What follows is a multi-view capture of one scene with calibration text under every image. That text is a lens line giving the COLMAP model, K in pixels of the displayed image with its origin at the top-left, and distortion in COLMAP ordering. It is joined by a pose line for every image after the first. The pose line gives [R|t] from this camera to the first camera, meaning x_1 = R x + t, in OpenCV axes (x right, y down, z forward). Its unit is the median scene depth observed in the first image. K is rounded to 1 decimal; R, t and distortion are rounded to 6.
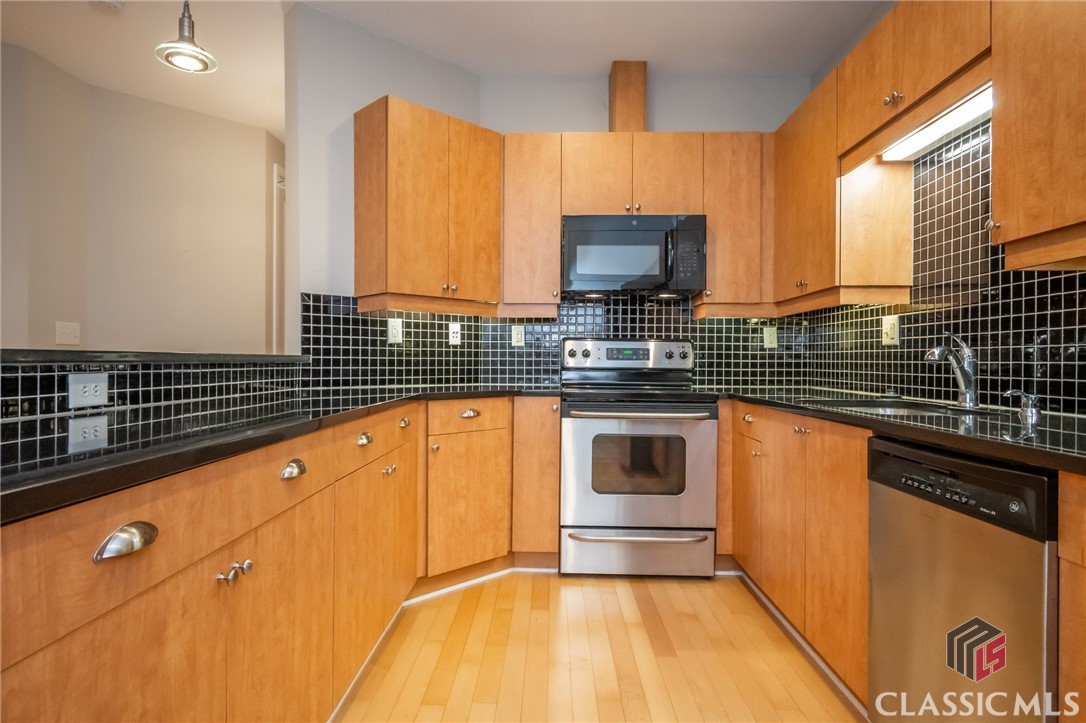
lens RADIAL K [[620.8, 0, 543.0], [0, 620.8, 361.5], [0, 0, 1]] dist [0.000859, 0.000395]
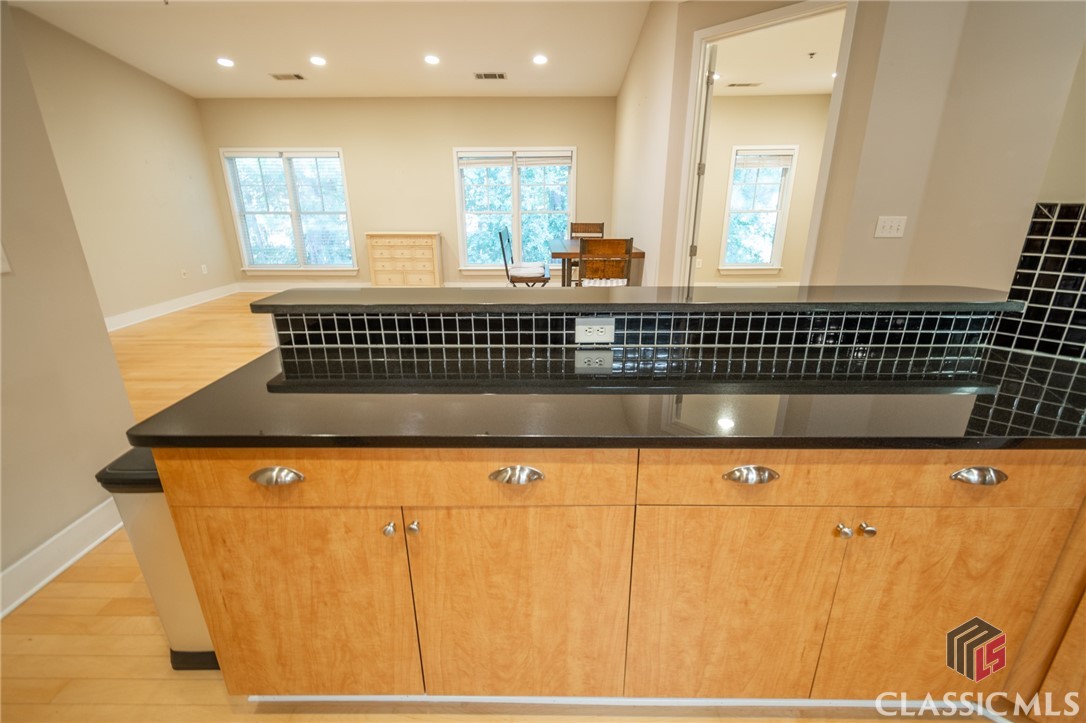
lens RADIAL K [[477.4, 0, 543.0], [0, 477.4, 361.5], [0, 0, 1]] dist [0.003782, 0.000332]
pose [[0.009226, 0.318865, -0.947755, 0.245620], [0.003276, 0.947781, 0.318906, -0.221467], [0.999952, -0.006048, 0.007700, 0.929787]]
